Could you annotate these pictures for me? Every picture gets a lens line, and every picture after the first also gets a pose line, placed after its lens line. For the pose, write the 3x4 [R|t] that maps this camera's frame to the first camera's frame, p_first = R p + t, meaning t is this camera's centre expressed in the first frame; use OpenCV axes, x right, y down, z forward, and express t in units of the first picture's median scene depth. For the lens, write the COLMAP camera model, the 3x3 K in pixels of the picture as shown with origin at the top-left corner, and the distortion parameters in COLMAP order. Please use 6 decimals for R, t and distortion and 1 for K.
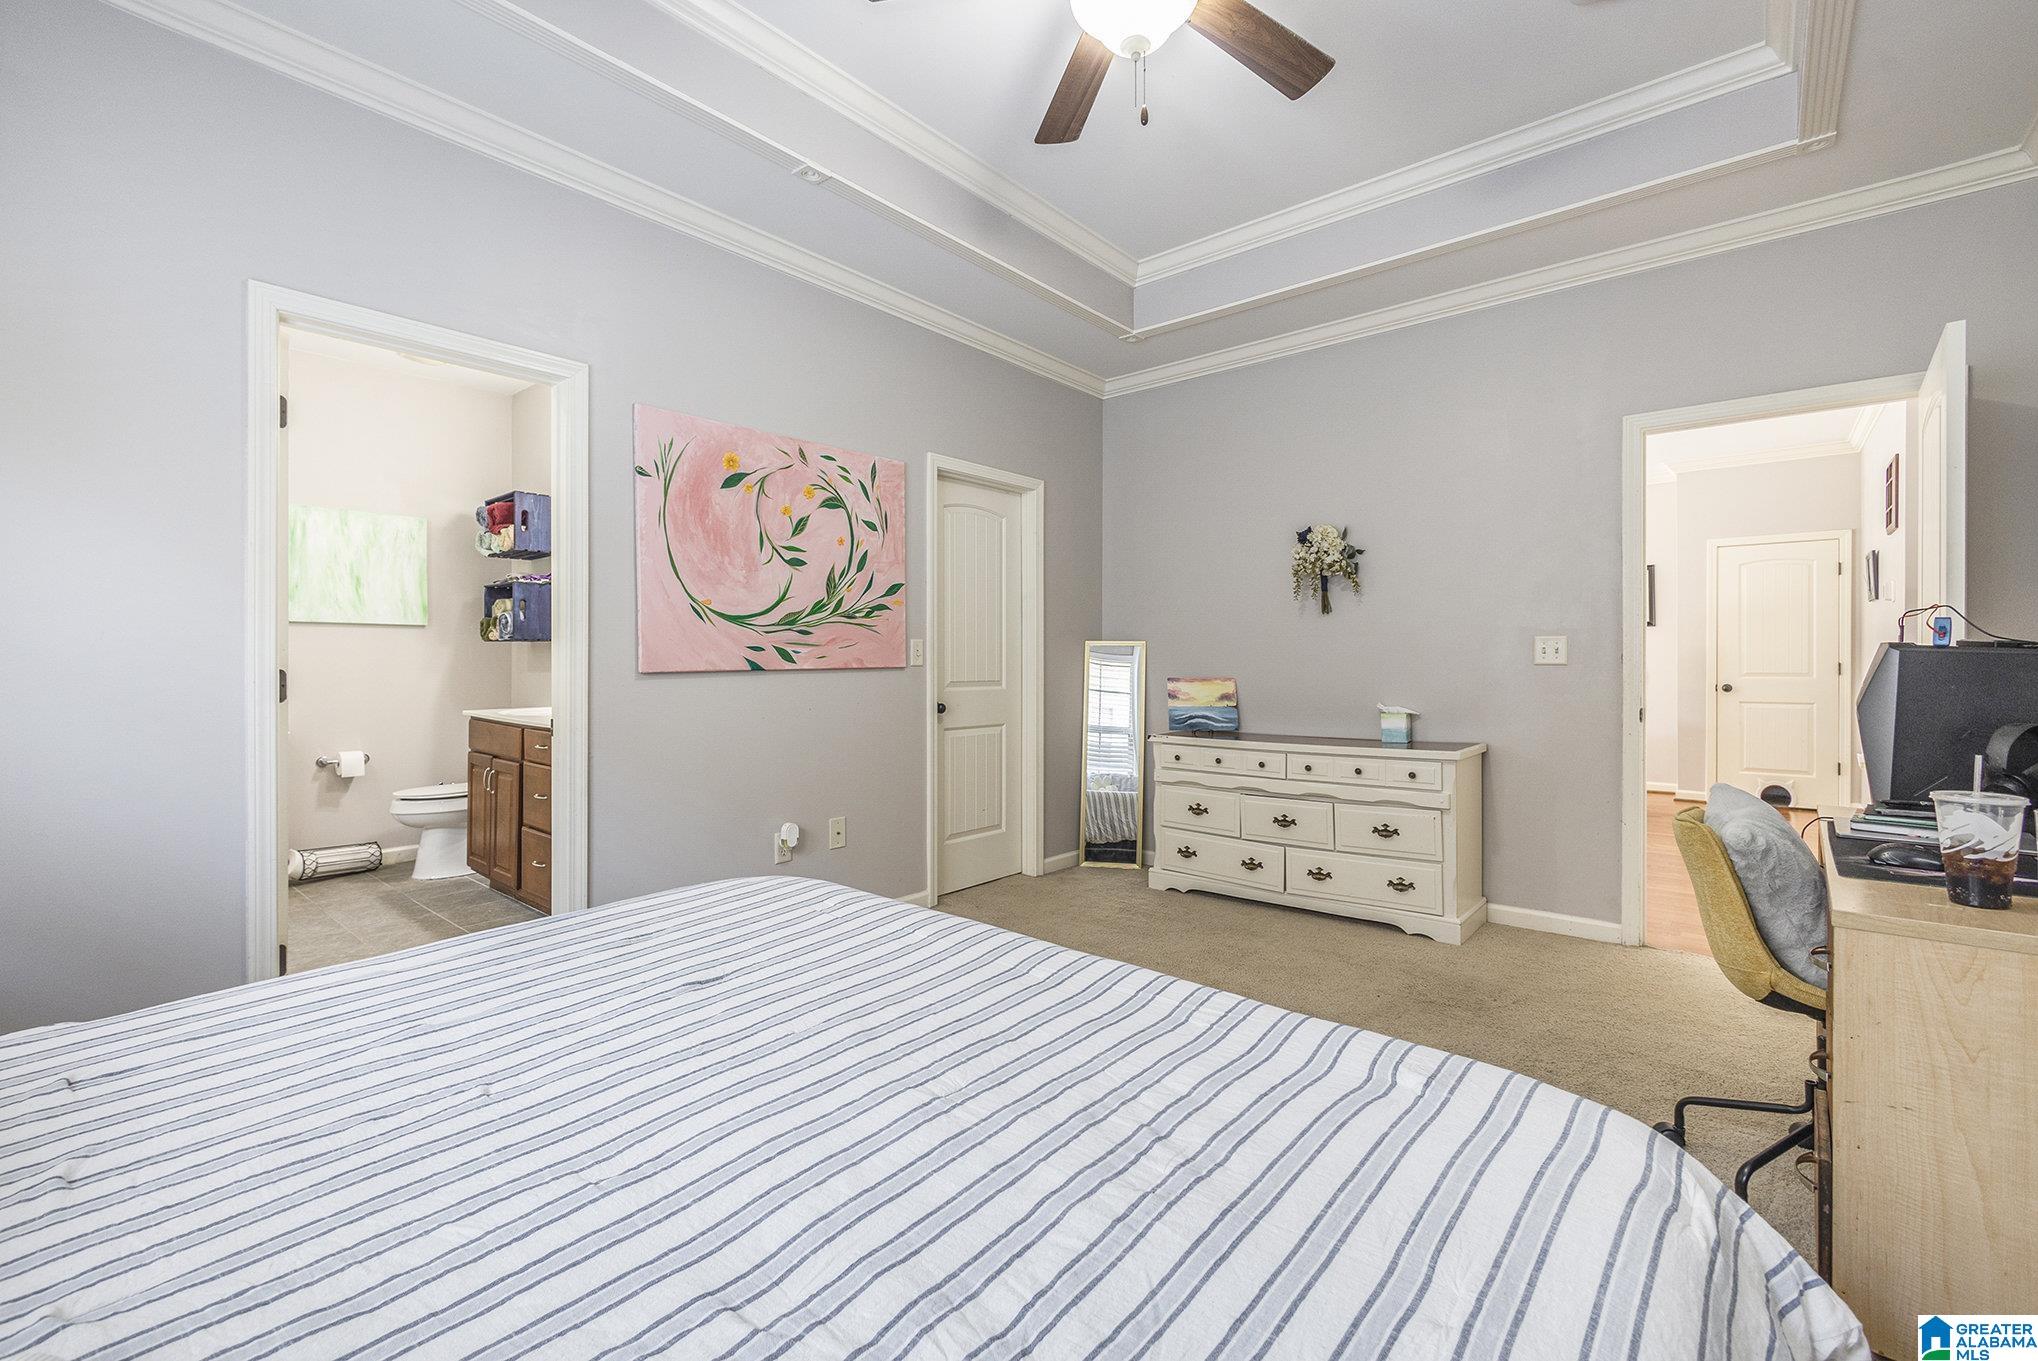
lens RADIAL K [[878.1, 0, 1020.1], [0, 878.1, 670.8], [0, 0, 1]] dist [0.019470, 0.000231]
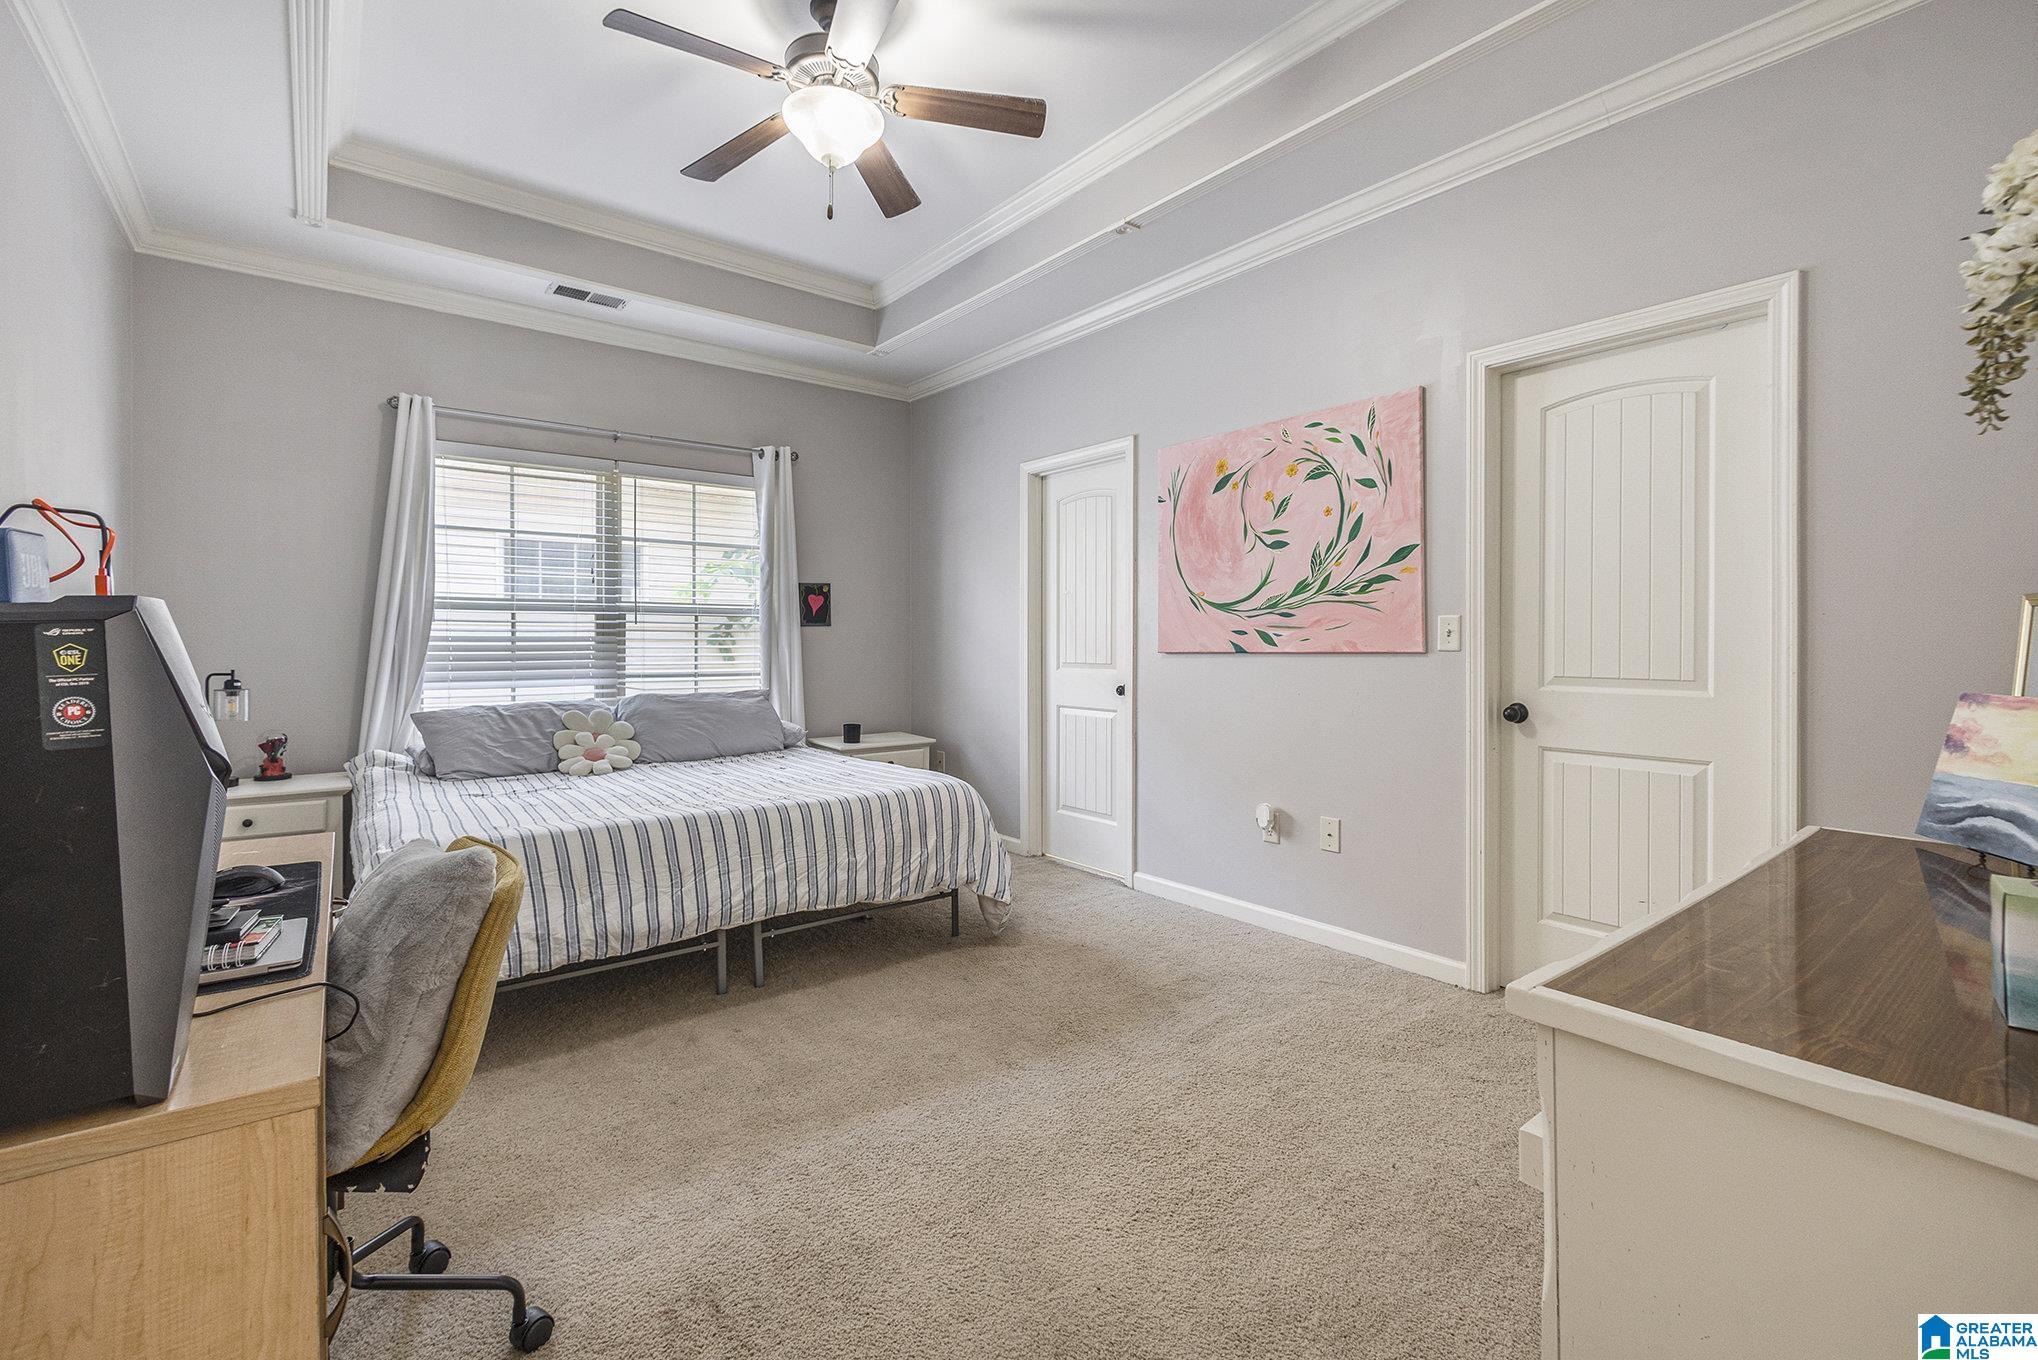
lens RADIAL K [[878.1, 0, 1018.8], [0, 878.1, 659.0], [0, 0, 1]] dist [0.019470, 0.000231]
pose [[-0.184529, 0.018447, -0.982654, 0.766086], [-0.011335, 0.999717, 0.020896, -0.011588], [0.982762, 0.014994, -0.184268, 0.881338]]
